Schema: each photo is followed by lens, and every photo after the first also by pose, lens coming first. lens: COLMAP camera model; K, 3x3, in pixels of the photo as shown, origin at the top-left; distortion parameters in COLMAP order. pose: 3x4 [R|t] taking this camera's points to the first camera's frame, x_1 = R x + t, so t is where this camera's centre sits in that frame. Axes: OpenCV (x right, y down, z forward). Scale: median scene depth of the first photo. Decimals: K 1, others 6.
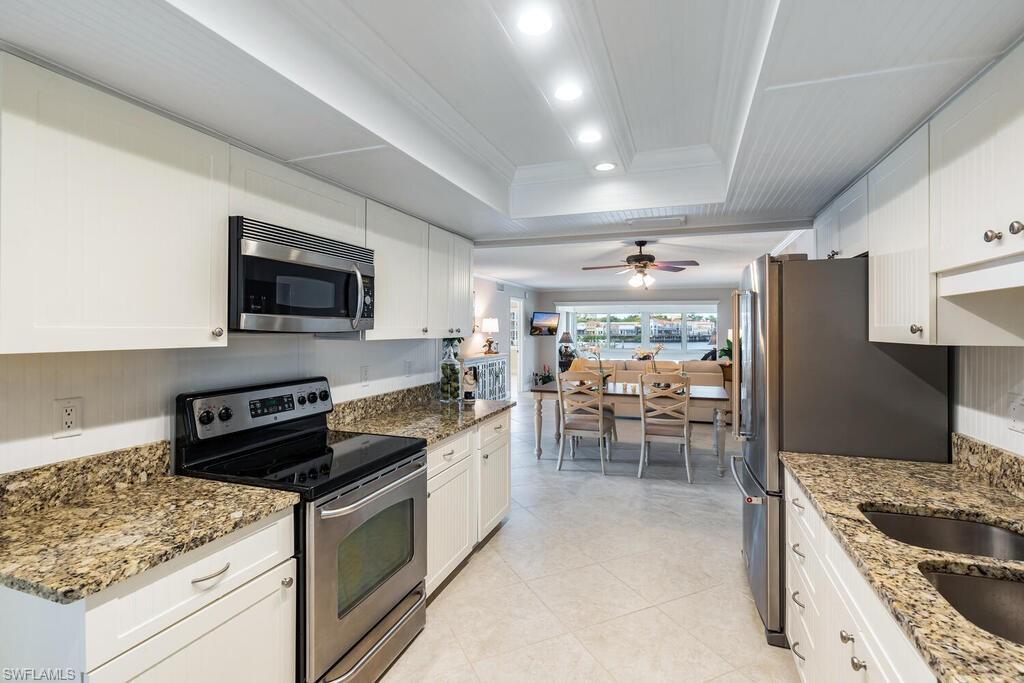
lens RADIAL K [[475.5, 0, 520.7], [0, 475.5, 327.6], [0, 0, 1]] dist [-0.012337, 0.001781]
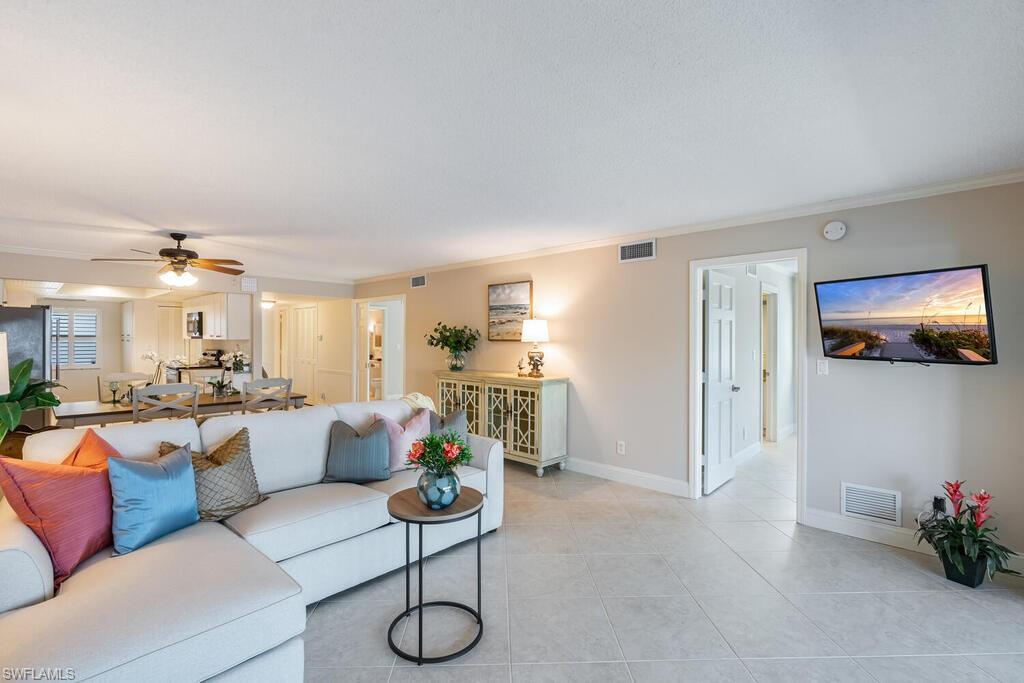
lens RADIAL K [[475.5, 0, 515.5], [0, 475.5, 339.1], [0, 0, 1]] dist [-0.012337, 0.001781]
pose [[-0.410788, -0.001006, -0.911730, 0.792828], [-0.002562, 0.999997, 0.000051, 0.009721], [0.911727, 0.002356, -0.410789, 1.919224]]
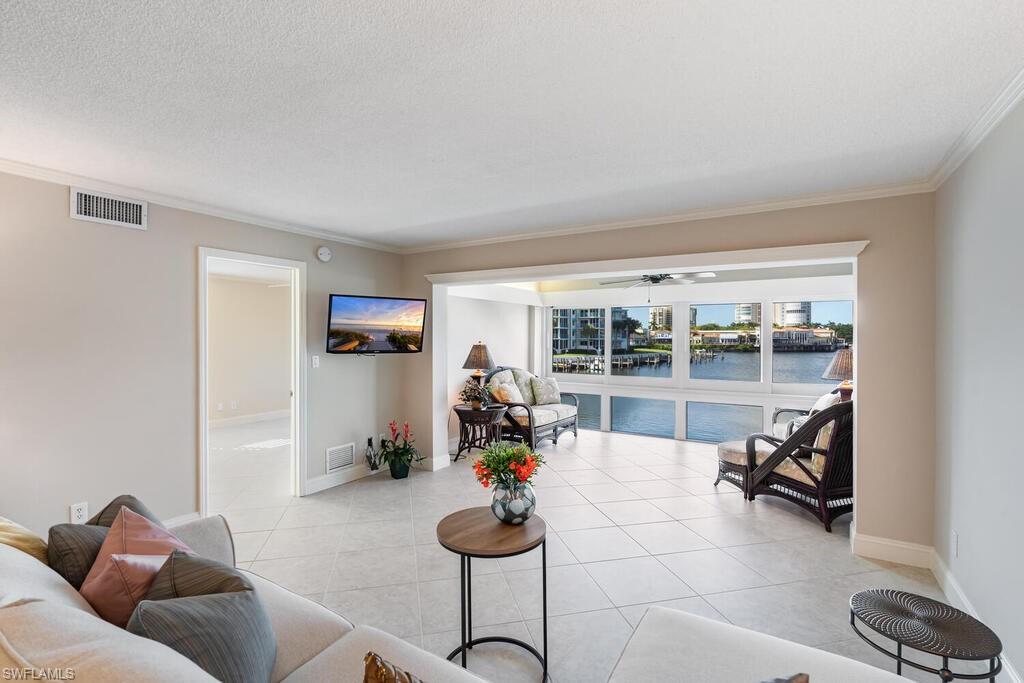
lens RADIAL K [[475.5, 0, 511.4], [0, 475.5, 335.6], [0, 0, 1]] dist [-0.012337, 0.001781]
pose [[0.977511, -0.000327, -0.210886, 0.521137], [0.000051, 0.999999, -0.001315, 0.004231], [0.210886, 0.001274, 0.977510, 1.310667]]
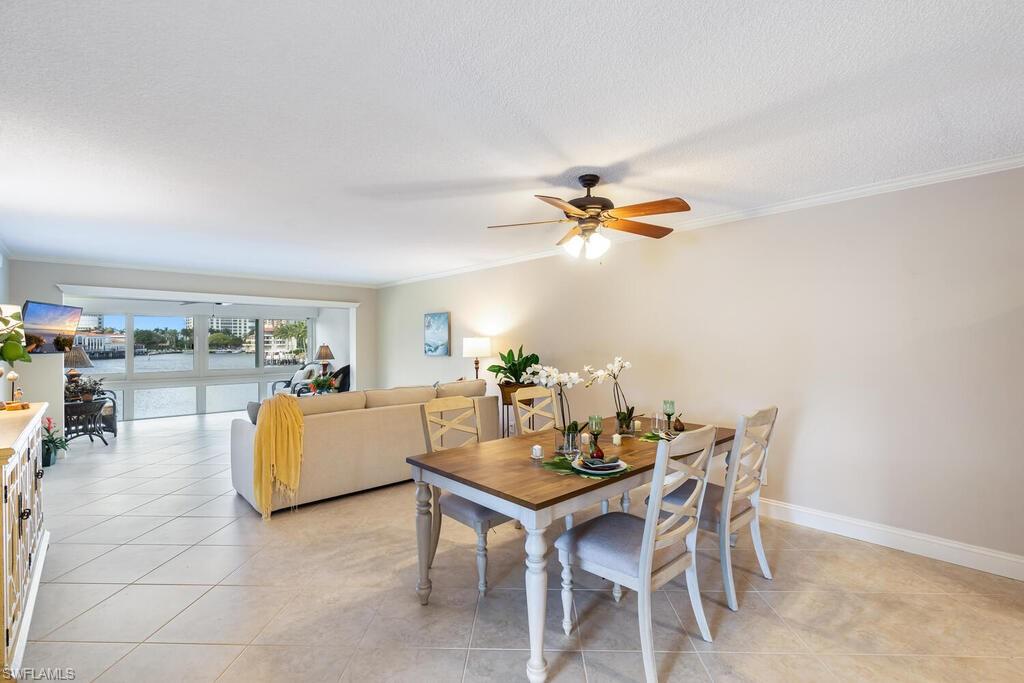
lens RADIAL K [[458.9, 0, 507.7], [0, 458.9, 341.7], [0, 0, 1]] dist [-0.006864, 0.002464]
pose [[0.474207, -0.006794, 0.880387, -0.270611], [0.005886, 0.999972, 0.004547, 0.010328], [-0.880394, 0.003026, 0.474234, 0.828777]]
